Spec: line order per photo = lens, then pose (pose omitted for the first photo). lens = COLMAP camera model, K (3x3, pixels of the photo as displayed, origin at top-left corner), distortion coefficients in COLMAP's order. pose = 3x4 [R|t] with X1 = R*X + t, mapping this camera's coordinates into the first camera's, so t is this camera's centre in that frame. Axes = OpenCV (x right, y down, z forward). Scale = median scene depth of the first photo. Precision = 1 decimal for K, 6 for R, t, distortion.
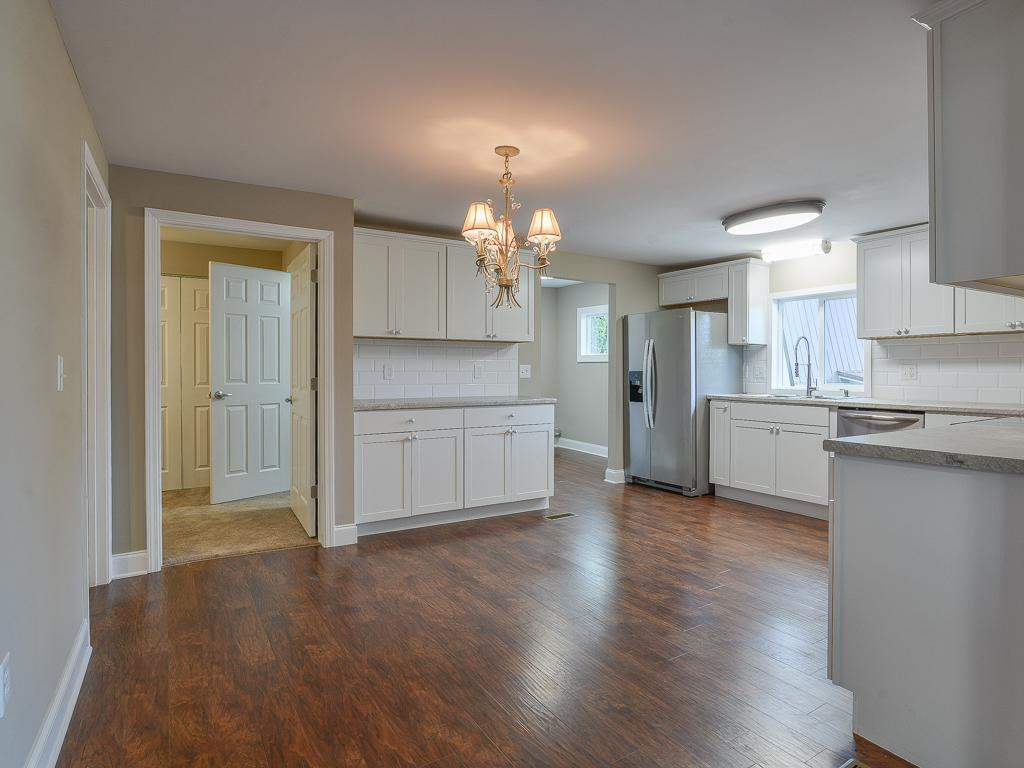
lens RADIAL K [[565.6, 0, 535.3], [0, 565.6, 374.2], [0, 0, 1]] dist [-0.003240, -0.000339]
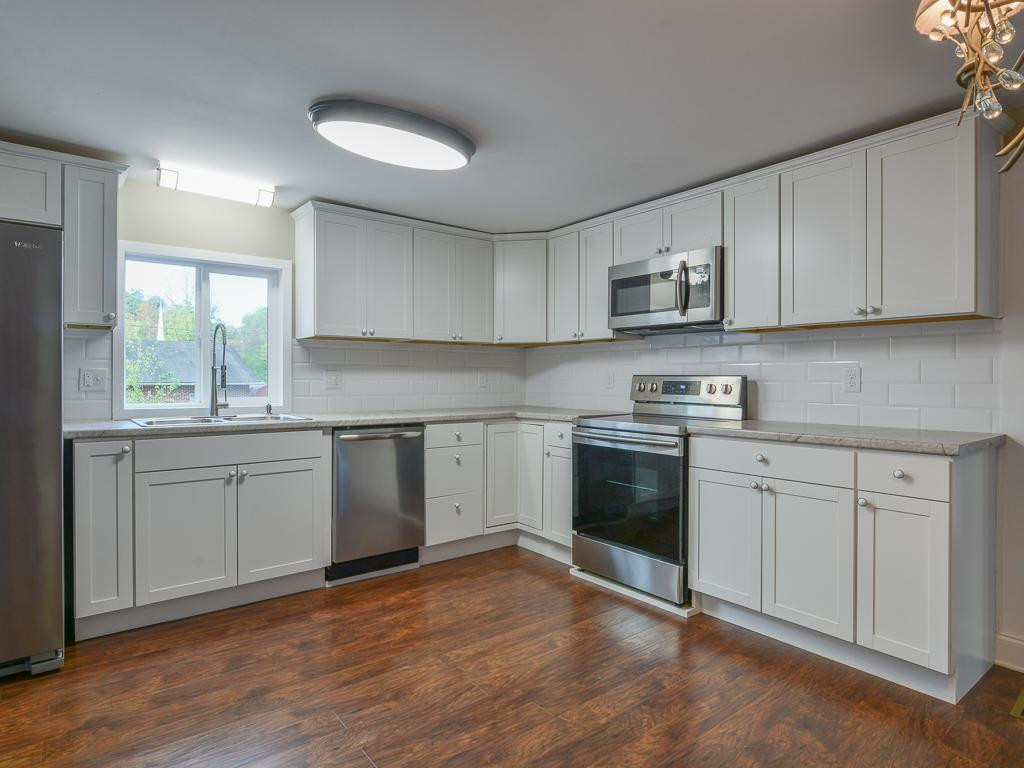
lens RADIAL K [[566.4, 0, 480.1], [0, 566.4, 382.0], [0, 0, 1]] dist [-0.012179, -0.000439]
pose [[-0.056256, -0.004549, 0.998406, -0.185132], [0.003631, 0.999982, 0.004761, -0.003701], [-0.998410, 0.003893, -0.056238, 0.769874]]
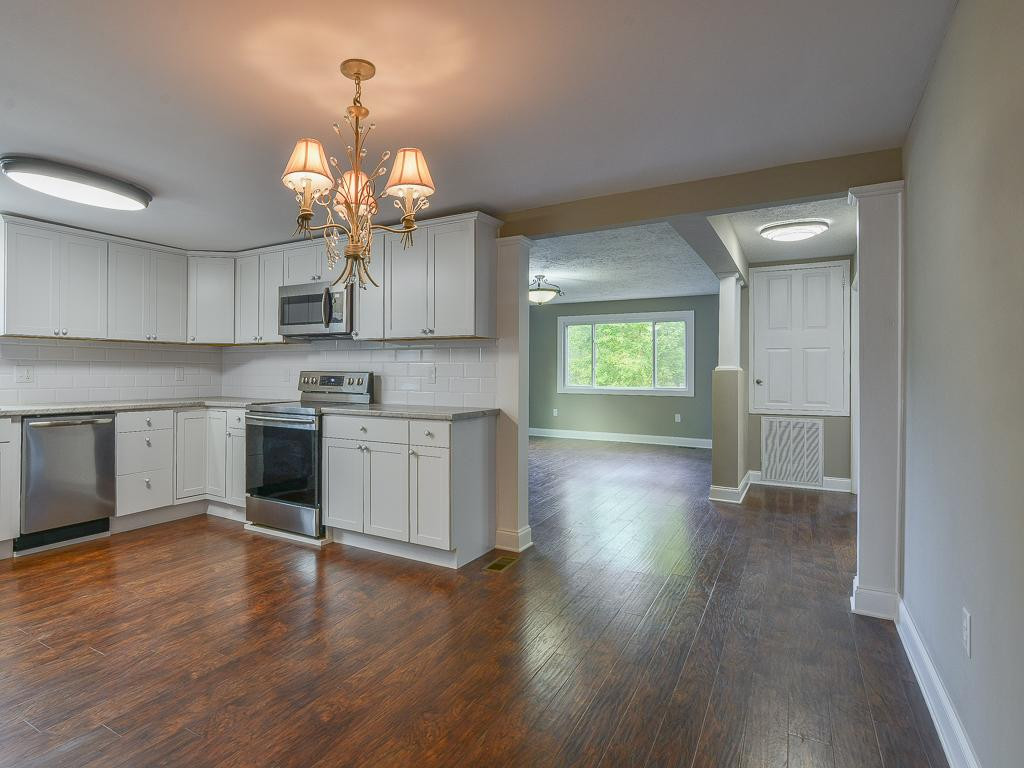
lens RADIAL K [[572.0, 0, 432.1], [0, 572.0, 370.5], [0, 0, 1]] dist [-0.003973, -0.000224]
pose [[-0.398688, 0.003778, 0.917079, -0.436510], [0.000188, 0.999992, -0.004038, -0.005570], [-0.917087, -0.001438, -0.398685, 0.705924]]
